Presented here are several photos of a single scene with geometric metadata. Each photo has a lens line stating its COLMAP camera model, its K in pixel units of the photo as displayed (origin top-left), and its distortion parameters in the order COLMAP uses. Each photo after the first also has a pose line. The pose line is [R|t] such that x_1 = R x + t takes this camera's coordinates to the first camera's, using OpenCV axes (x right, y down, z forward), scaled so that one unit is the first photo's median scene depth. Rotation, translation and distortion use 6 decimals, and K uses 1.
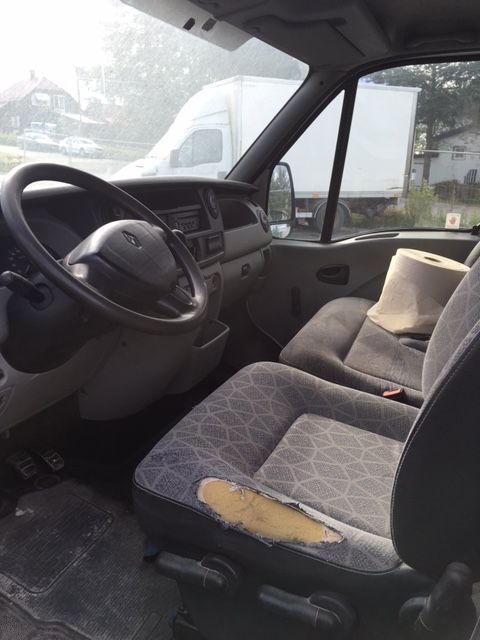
lens RADIAL K [[550.5, 0, 240.0], [0, 550.5, 320.0], [0, 0, 1]] dist [0.003798, 0.001593]
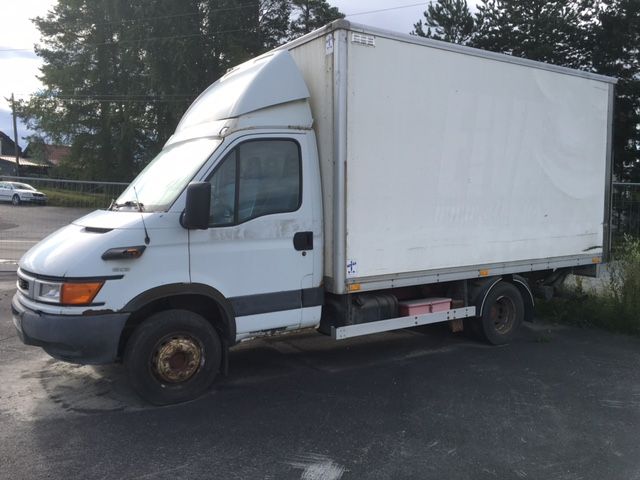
lens RADIAL K [[550.5, 0, 320.0], [0, 550.5, 240.0], [0, 0, 1]] dist [0.003798, 0.001593]
pose [[0.976058, -0.038526, 0.214072, -0.099668], [0.083121, 0.975556, -0.203424, -0.158391], [-0.201002, 0.216348, 0.955401, 0.530904]]
